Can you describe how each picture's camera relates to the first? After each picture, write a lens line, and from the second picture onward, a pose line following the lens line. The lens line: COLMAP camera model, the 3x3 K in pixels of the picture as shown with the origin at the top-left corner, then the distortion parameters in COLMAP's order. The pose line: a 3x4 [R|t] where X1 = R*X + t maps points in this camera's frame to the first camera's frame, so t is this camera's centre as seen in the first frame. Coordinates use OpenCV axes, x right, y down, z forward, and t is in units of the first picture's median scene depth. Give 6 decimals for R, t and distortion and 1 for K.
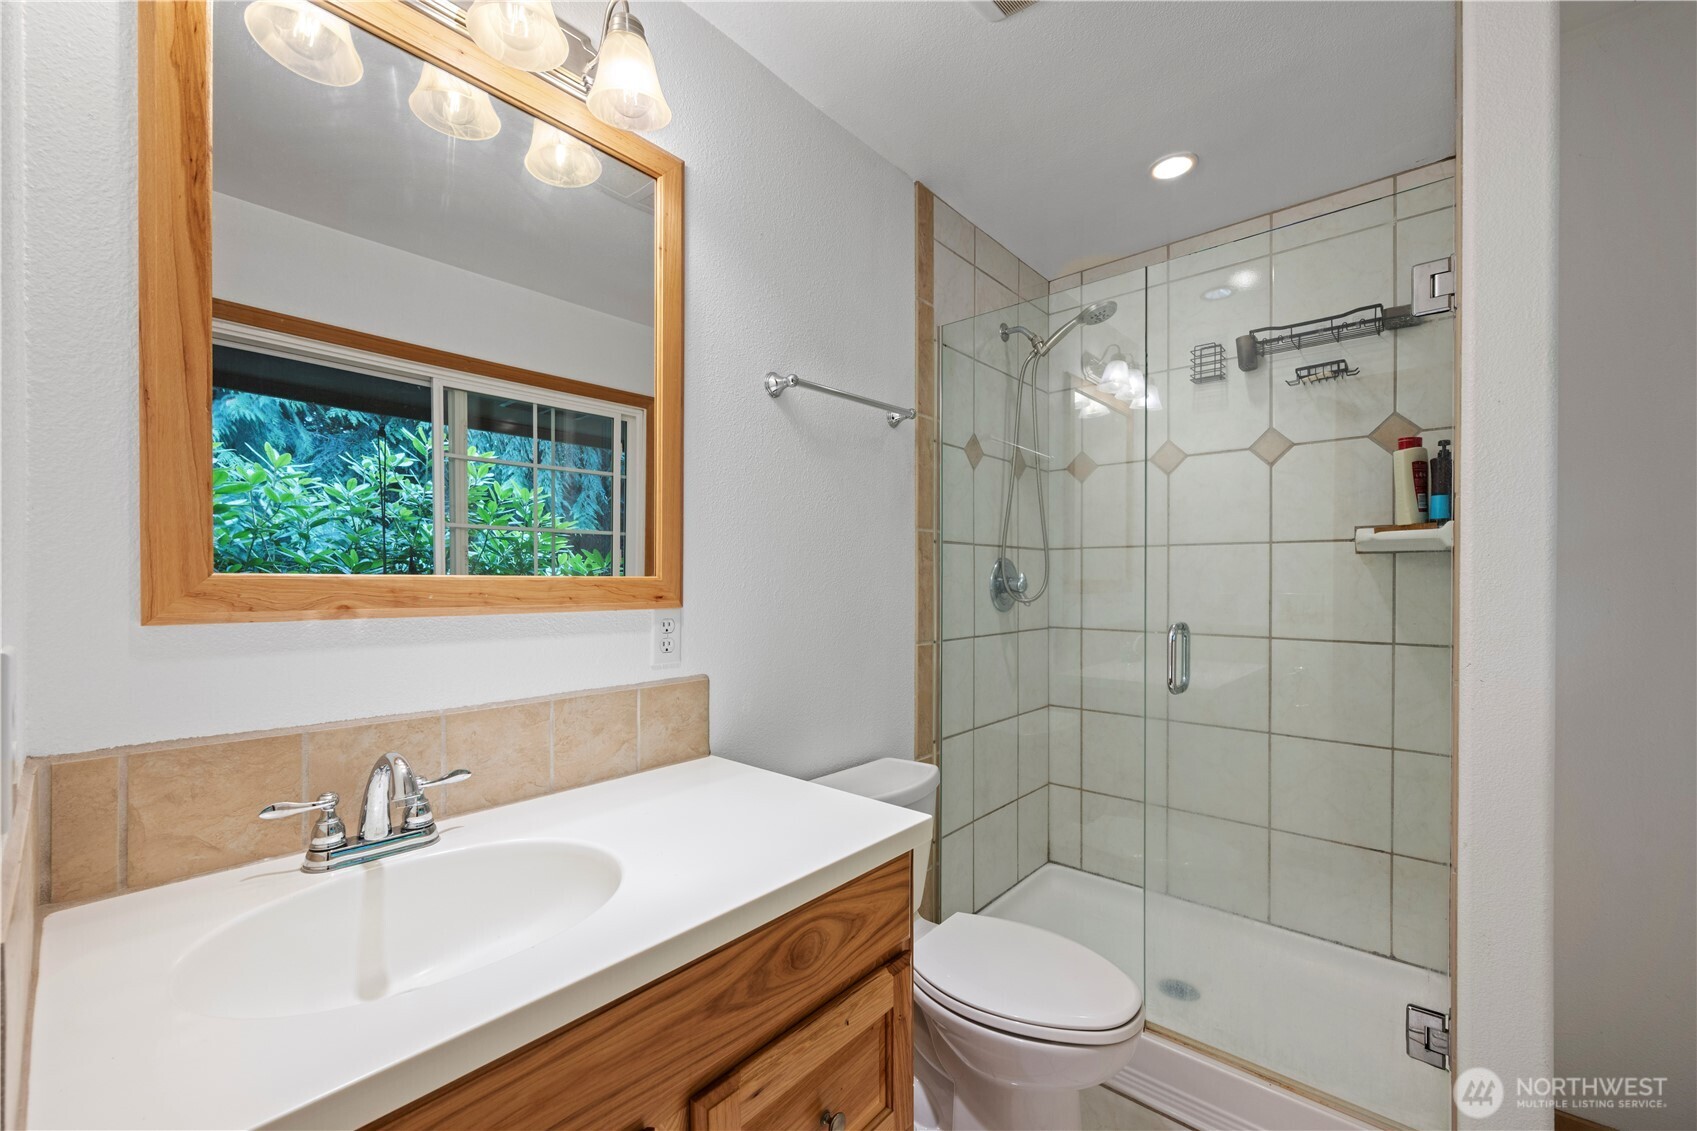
lens RADIAL K [[669.5, 0, 849.2], [0, 669.5, 570.6], [0, 0, 1]] dist [-0.003622, 0.000822]
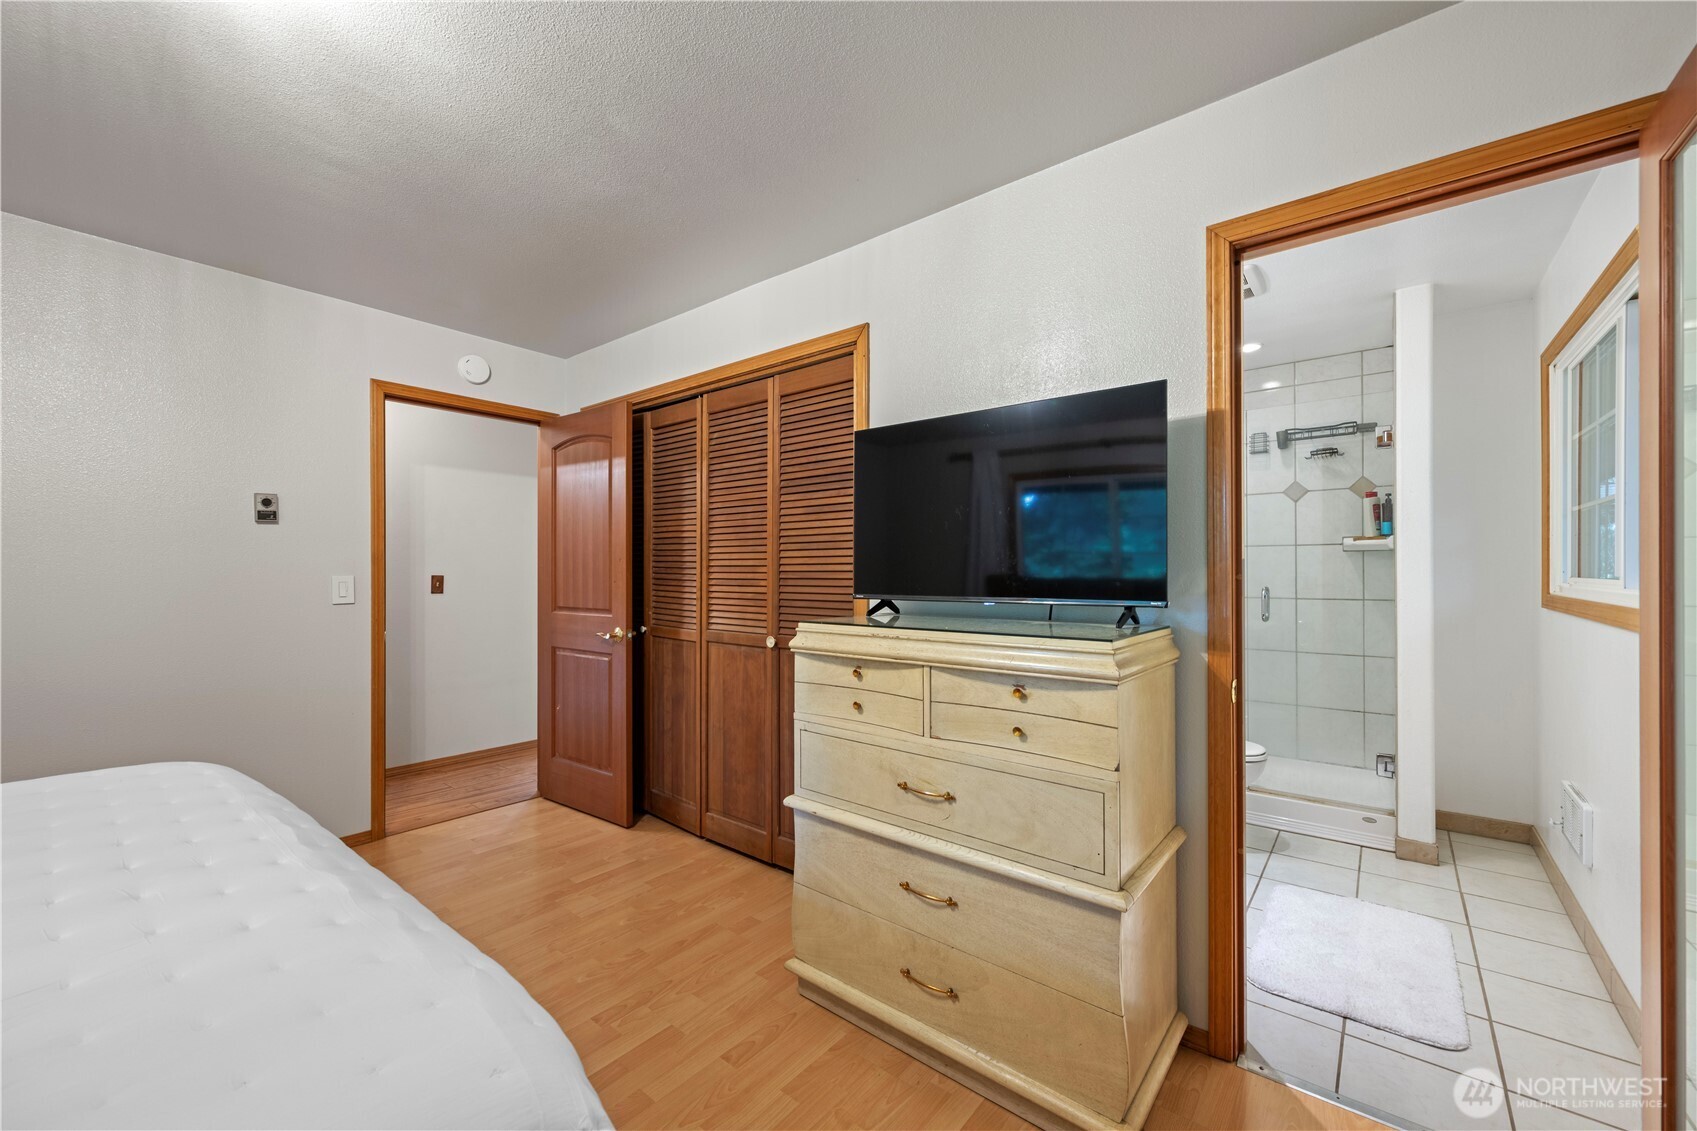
lens RADIAL K [[669.5, 0, 847.5], [0, 669.5, 558.7], [0, 0, 1]] dist [-0.003622, 0.000822]
pose [[0.998606, 0.000007, 0.052784, -0.764808], [0.000618, 0.999930, -0.011830, 0.016212], [-0.052781, 0.011846, 0.998536, -0.835604]]
